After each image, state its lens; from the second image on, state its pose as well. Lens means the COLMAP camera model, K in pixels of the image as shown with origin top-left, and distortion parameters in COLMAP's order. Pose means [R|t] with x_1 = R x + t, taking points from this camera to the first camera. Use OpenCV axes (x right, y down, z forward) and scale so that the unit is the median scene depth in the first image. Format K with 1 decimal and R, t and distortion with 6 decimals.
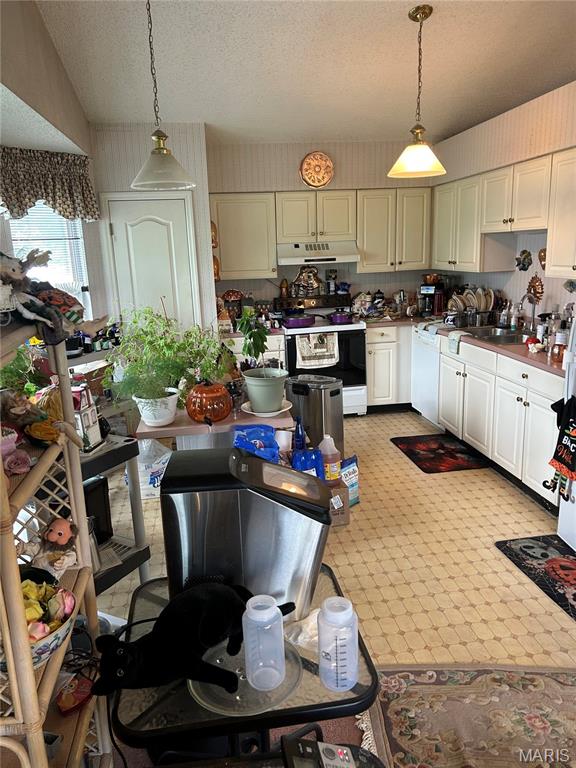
lens RADIAL K [[576.0, 0, 288.0], [0, 576.0, 384.0], [0, 0, 1]] dist [0.087646, -0.123323]
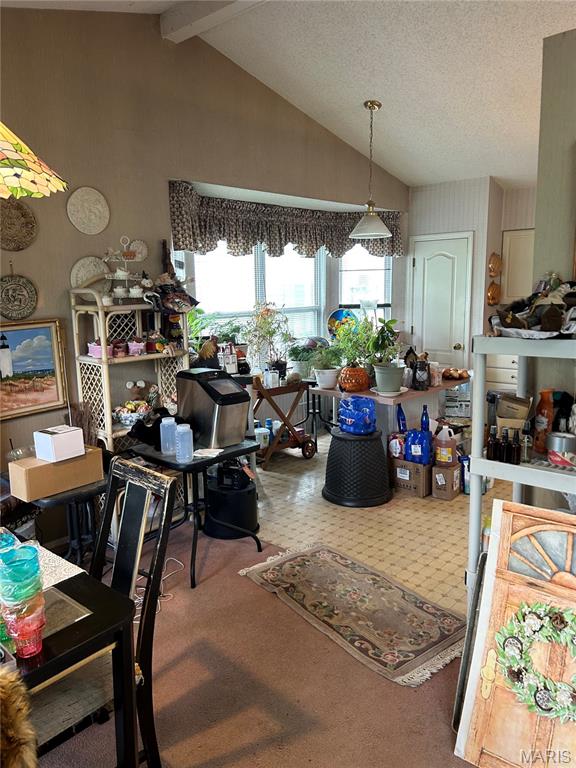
lens RADIAL K [[576.0, 0, 288.0], [0, 576.0, 384.0], [0, 0, 1]] dist [0.087646, -0.123323]
pose [[0.638349, 0.158762, -0.753197, 0.558952], [-0.192926, 0.980266, 0.043115, 0.008736], [0.745178, 0.117789, 0.656381, -0.065039]]
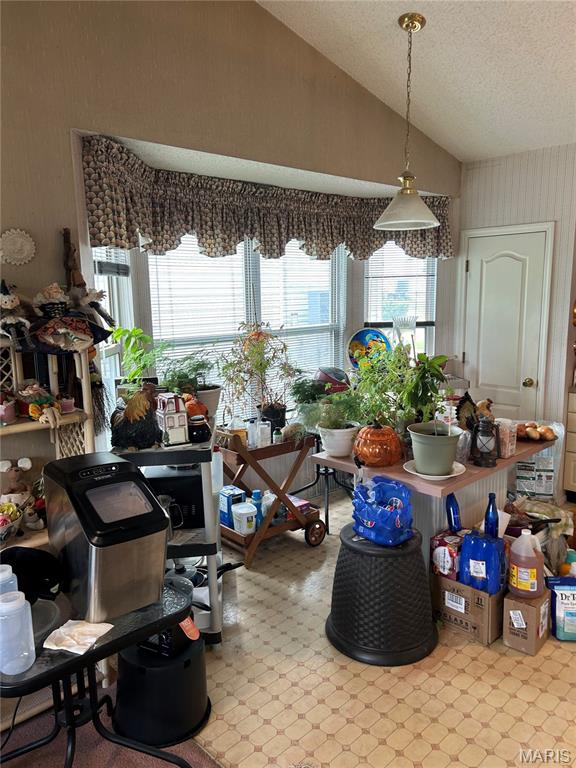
lens RADIAL K [[582.8, 0, 288.0], [0, 582.8, 384.0], [0, 0, 1]] dist [0.022349, -0.004738]
pose [[0.588006, 0.159094, -0.793056, 0.335546], [-0.202079, 0.978269, 0.046420, -0.052615], [0.783207, 0.132965, 0.607378, 0.178457]]
